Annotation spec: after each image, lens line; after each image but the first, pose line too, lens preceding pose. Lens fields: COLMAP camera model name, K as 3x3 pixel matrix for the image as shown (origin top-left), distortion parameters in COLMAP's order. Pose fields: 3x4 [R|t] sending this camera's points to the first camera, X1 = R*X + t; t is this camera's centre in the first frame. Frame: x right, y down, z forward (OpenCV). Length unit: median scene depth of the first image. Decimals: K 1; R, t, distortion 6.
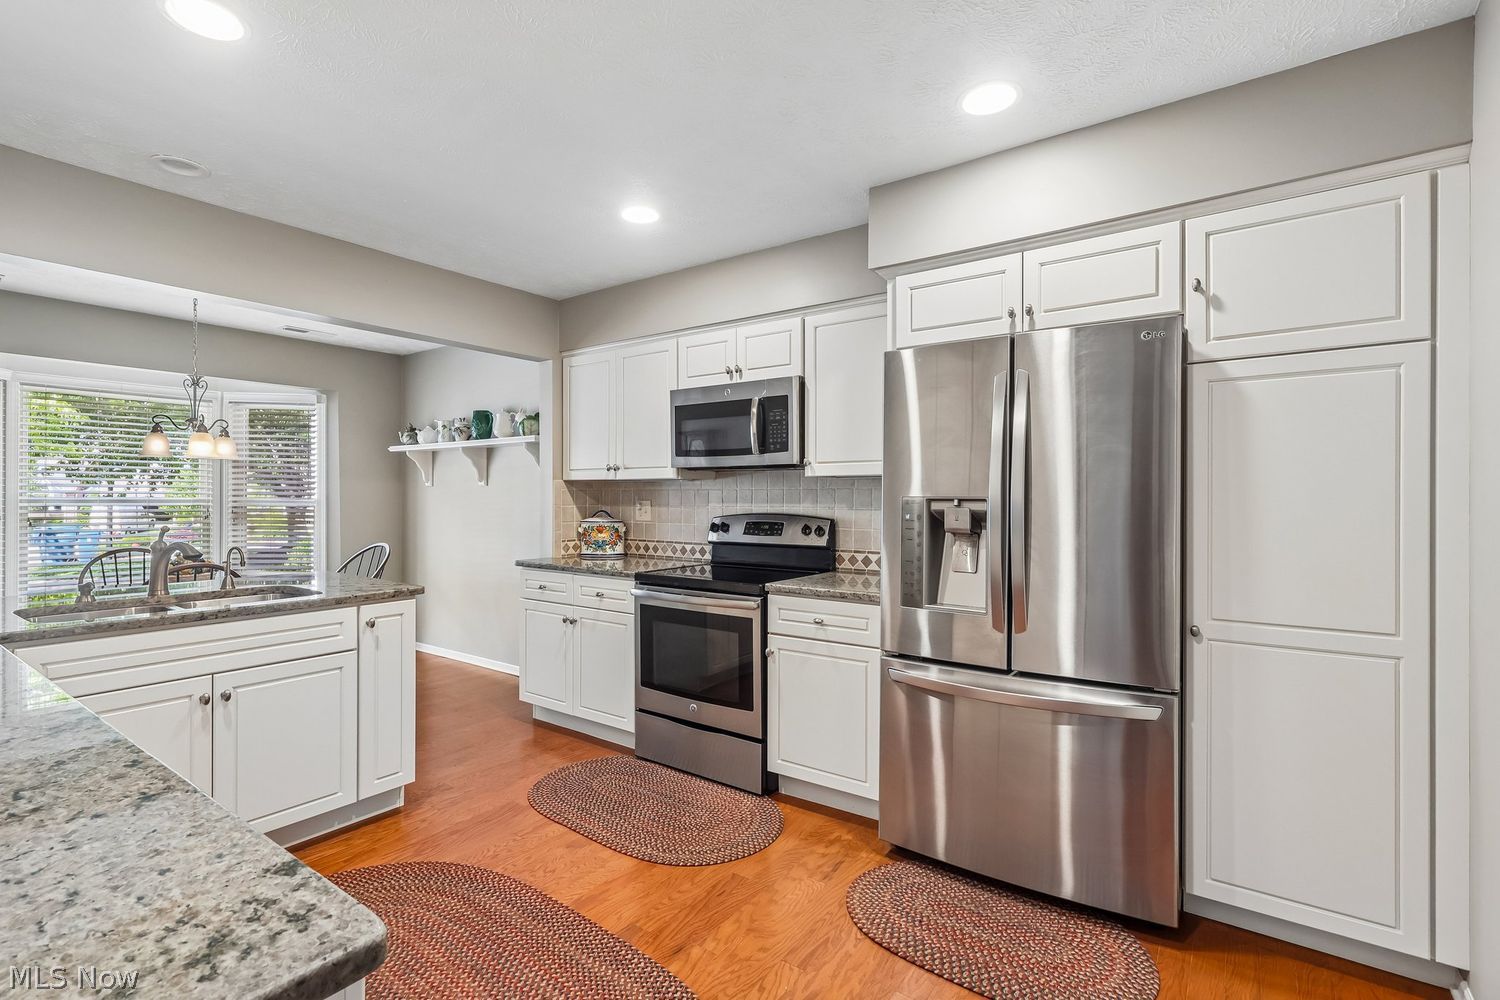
lens RADIAL K [[698.8, 0, 736.4], [0, 698.8, 495.0], [0, 0, 1]] dist [0.003024, 0.001901]
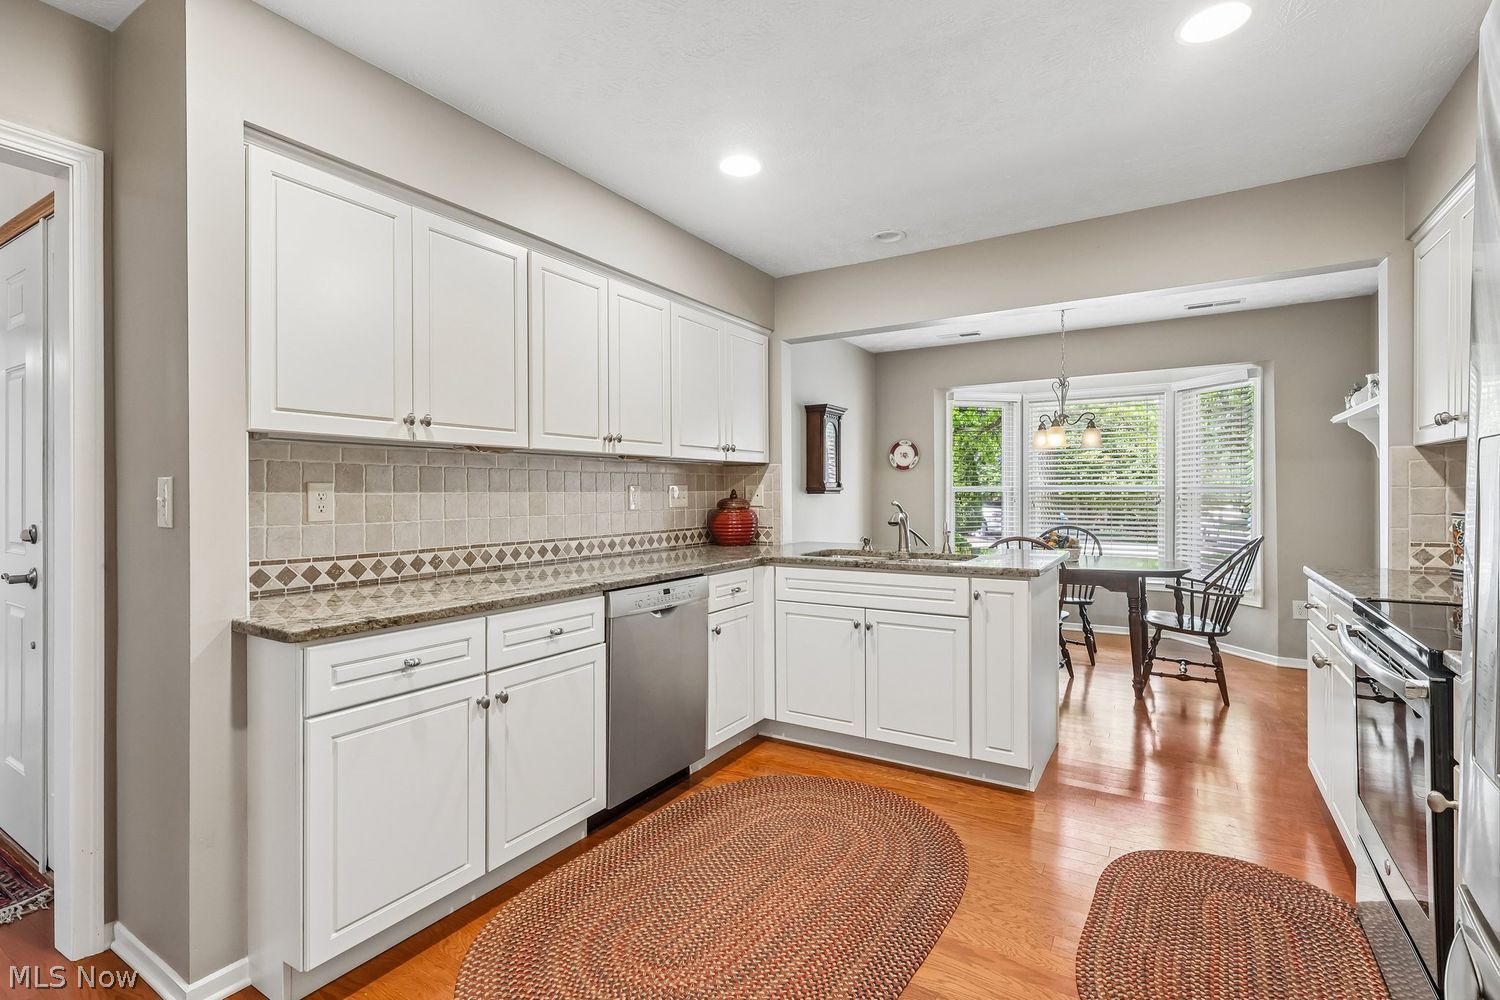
lens RADIAL K [[698.8, 0, 742.8], [0, 698.8, 493.6], [0, 0, 1]] dist [0.003024, 0.001901]
pose [[0.075238, -0.000085, -0.997166, 0.473425], [0.006118, 0.999981, 0.000376, 0.025205], [0.997147, -0.006129, 0.075237, 0.532995]]
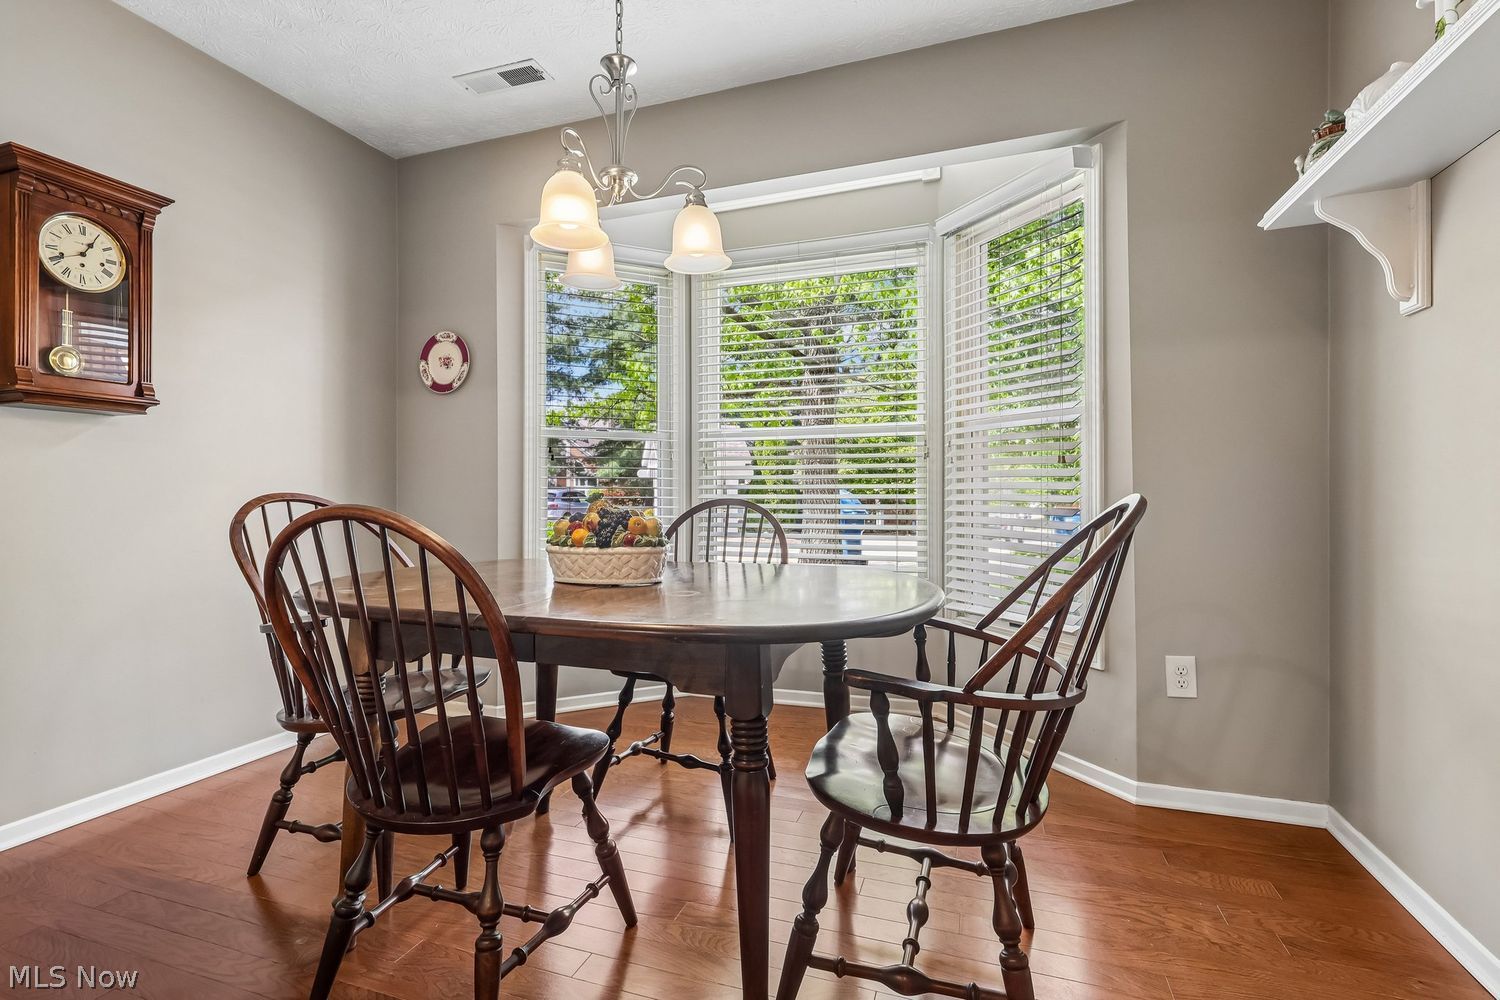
lens RADIAL K [[698.8, 0, 743.2], [0, 698.8, 494.4], [0, 0, 1]] dist [0.003024, 0.001901]
pose [[0.287110, -0.003412, -0.957891, -0.494017], [0.008060, 0.999967, -0.001146, 0.113260], [0.957864, -0.007392, 0.287128, 1.309296]]
